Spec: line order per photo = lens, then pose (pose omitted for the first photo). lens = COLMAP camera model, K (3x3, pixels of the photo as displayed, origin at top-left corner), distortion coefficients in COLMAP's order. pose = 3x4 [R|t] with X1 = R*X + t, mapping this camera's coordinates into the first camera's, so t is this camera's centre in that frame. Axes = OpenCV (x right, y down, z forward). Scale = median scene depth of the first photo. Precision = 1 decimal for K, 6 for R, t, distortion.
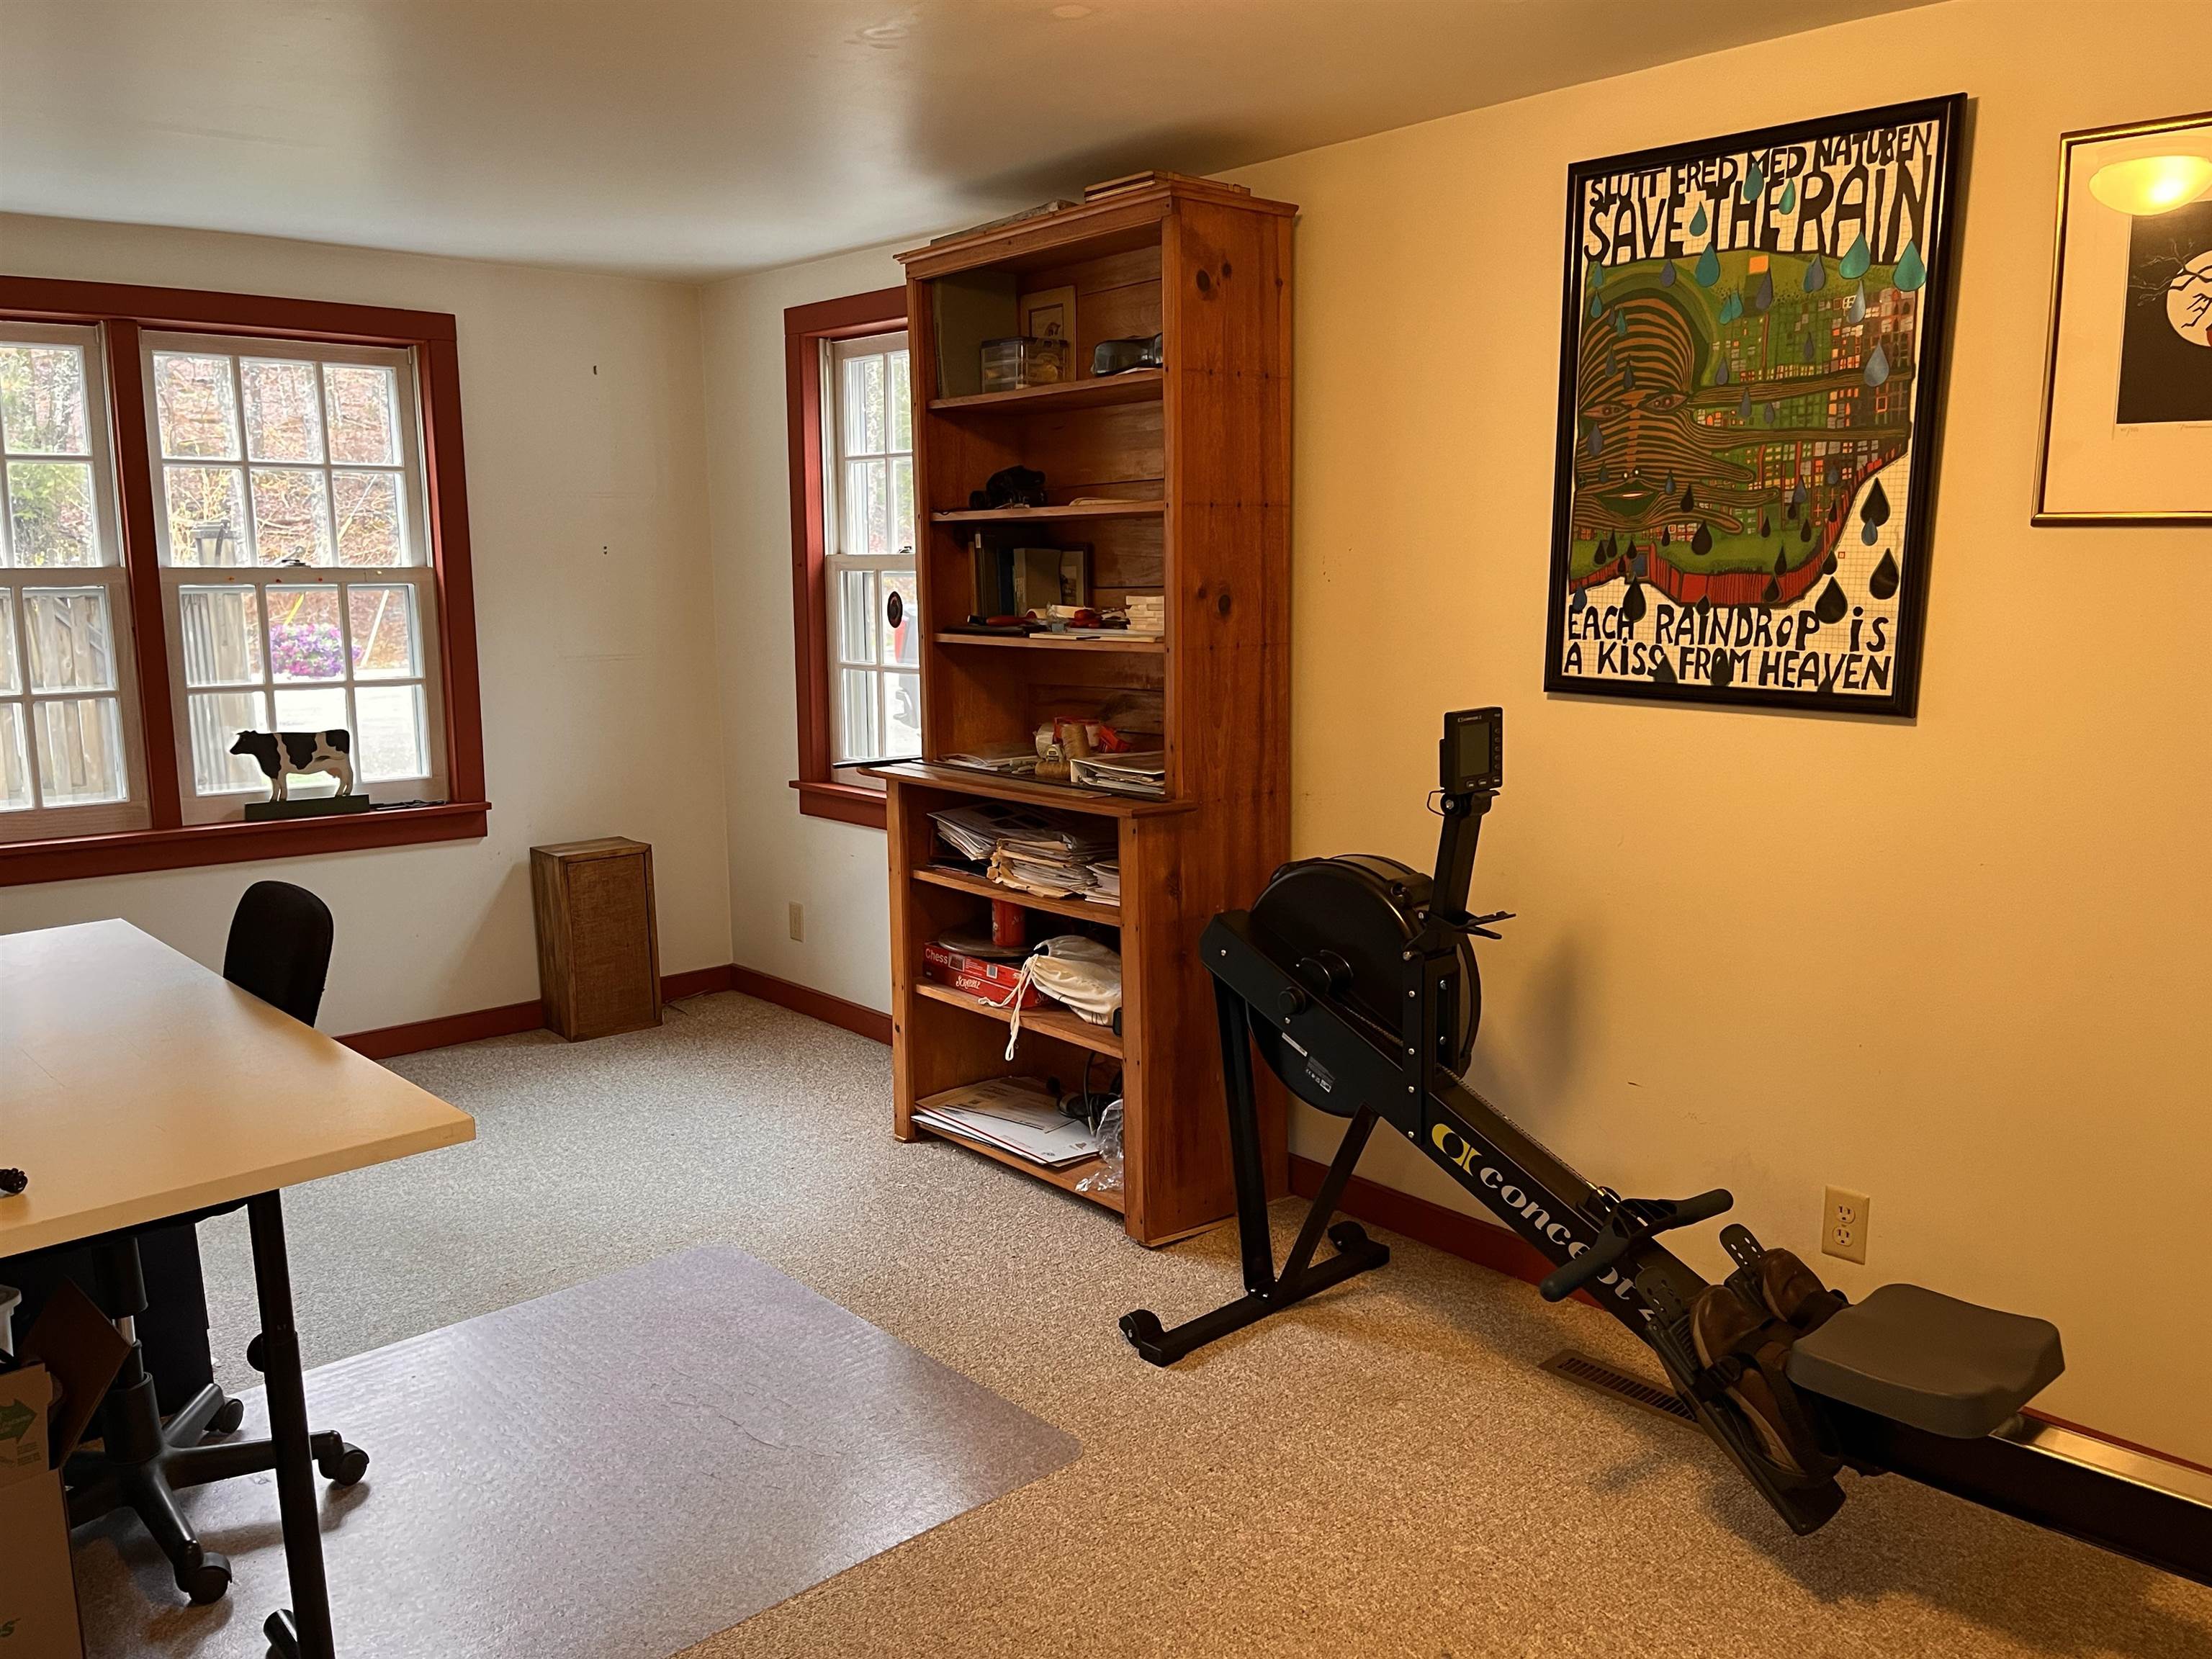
lens RADIAL K [[1729.5, 0, 1104.0], [0, 1729.5, 834.1], [0, 0, 1]] dist [0.074526, -0.107156]
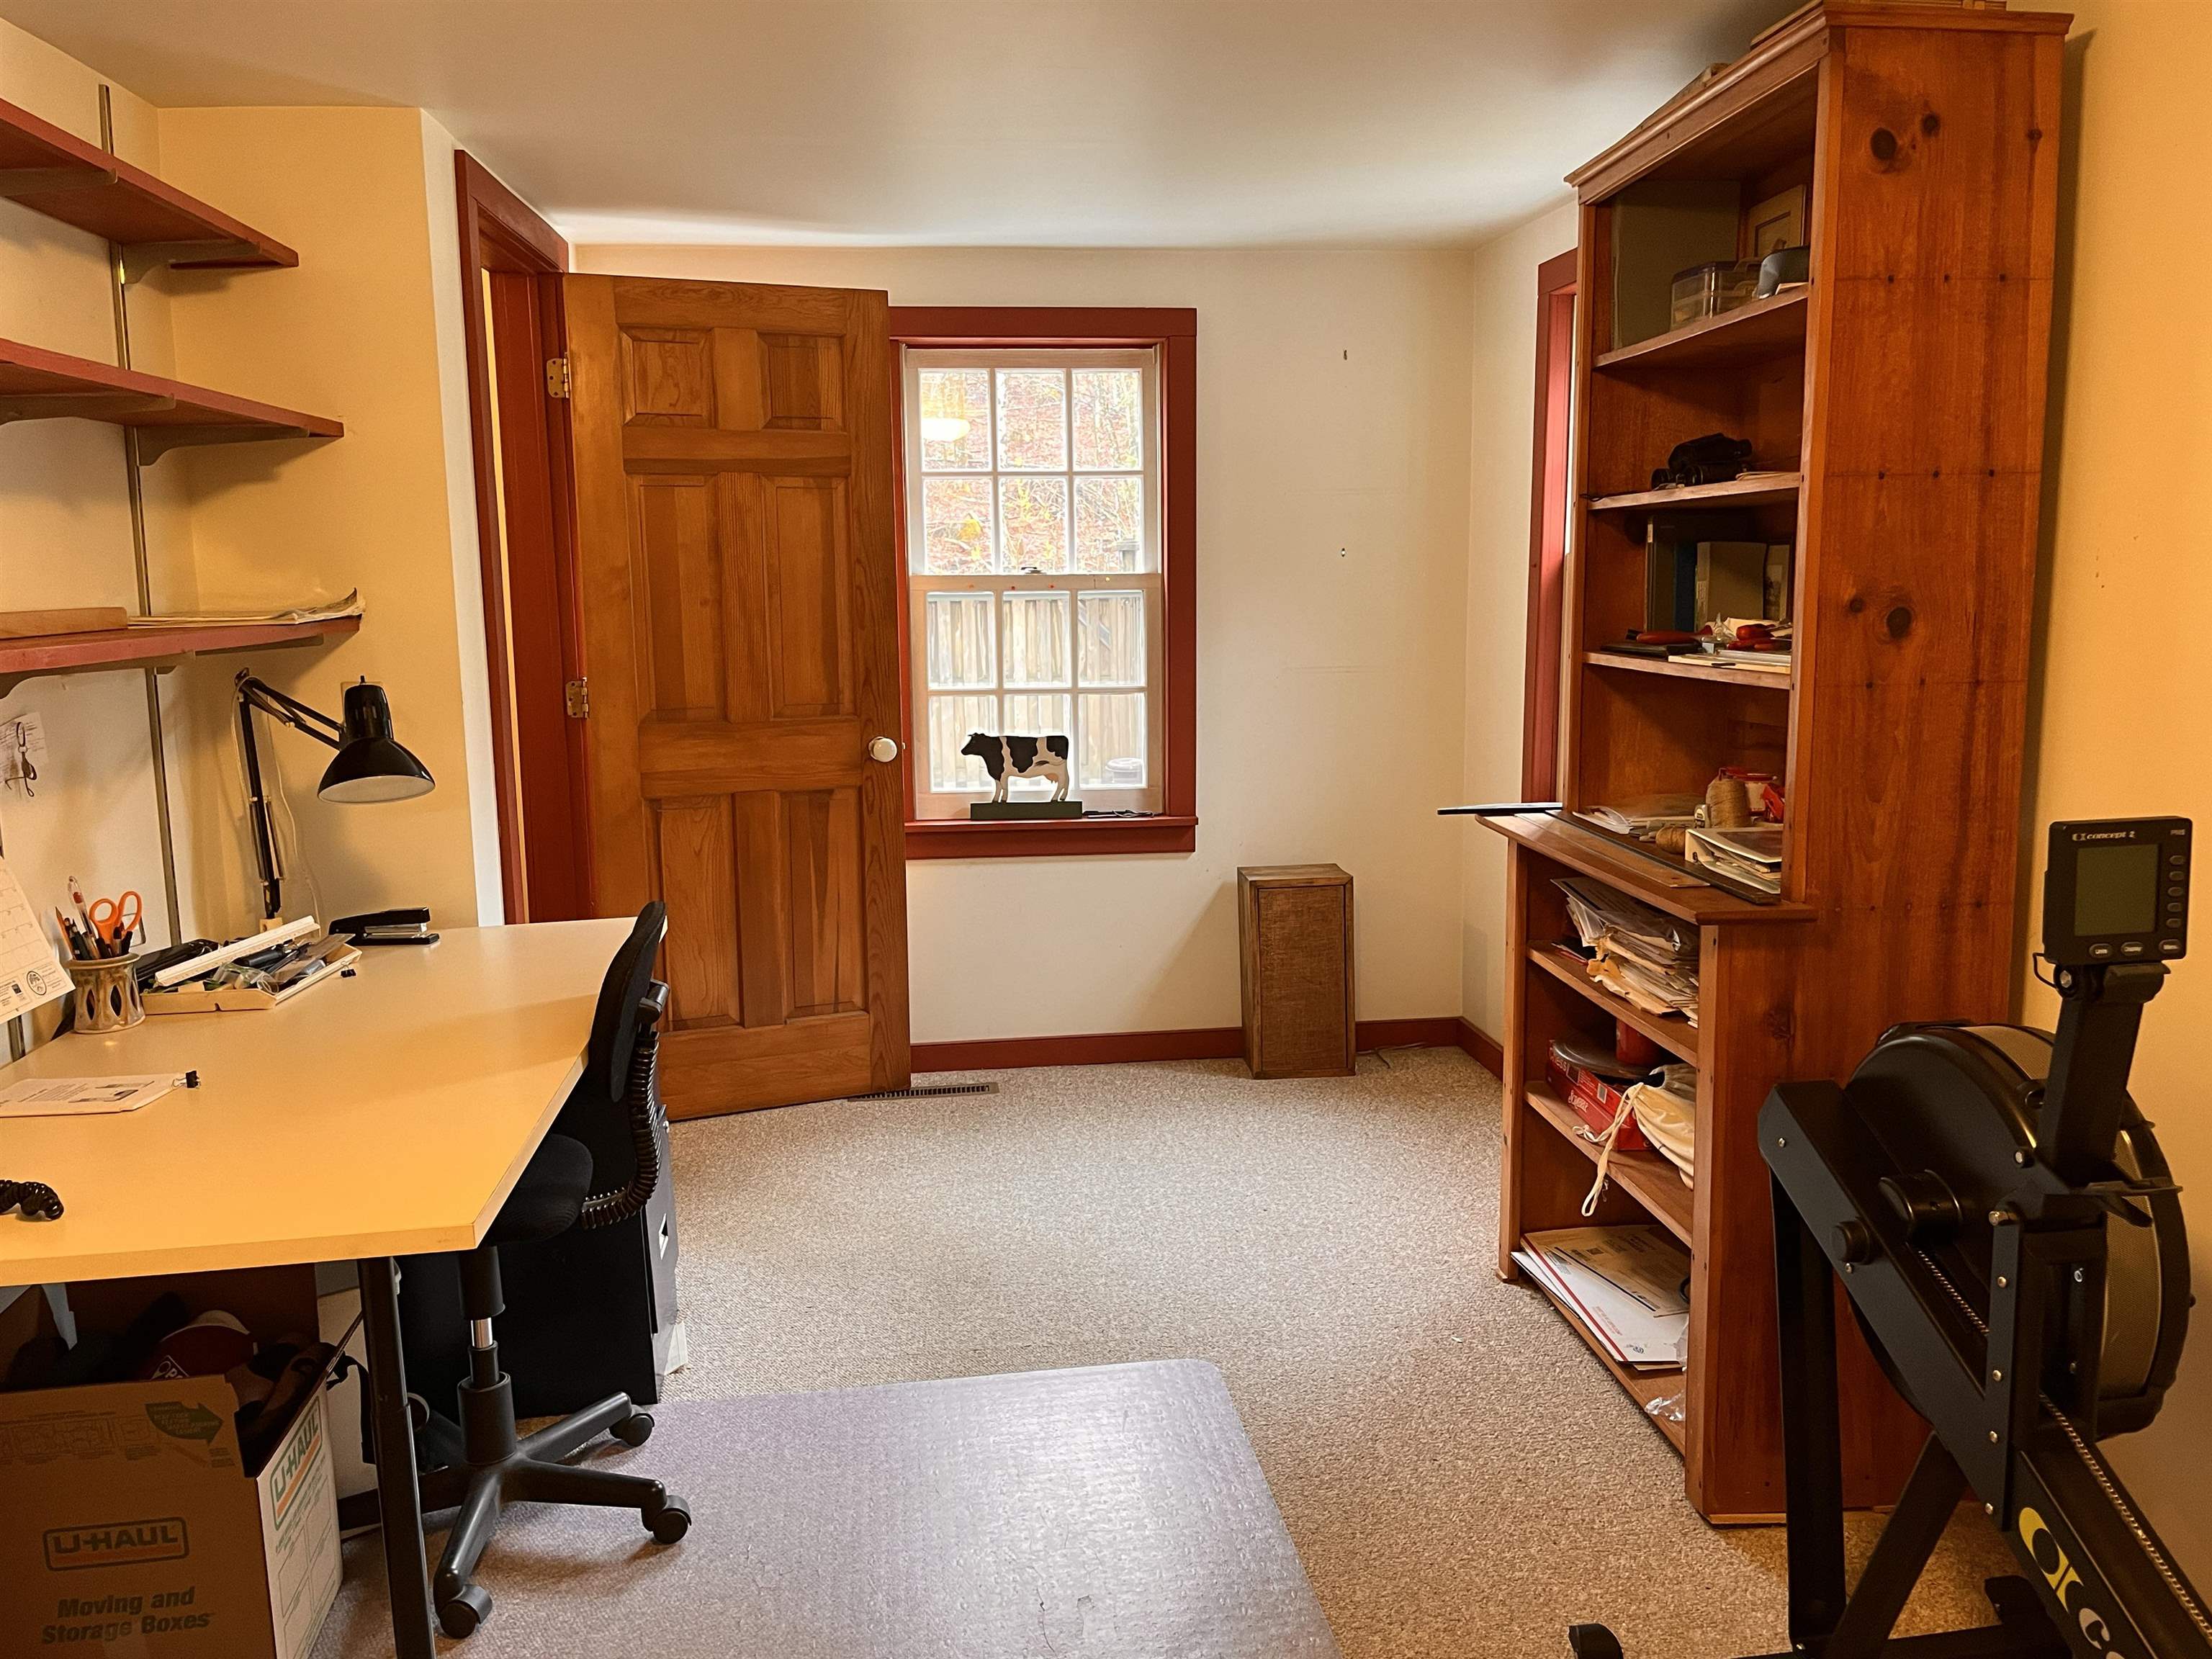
lens RADIAL K [[1729.5, 0, 1104.0], [0, 1729.5, 834.1], [0, 0, 1]] dist [0.074526, -0.107156]
pose [[0.820548, 0.081098, -0.565796, 0.175202], [-0.079716, 0.996446, 0.027217, -0.037083], [0.565992, 0.022770, 0.824096, 0.223285]]
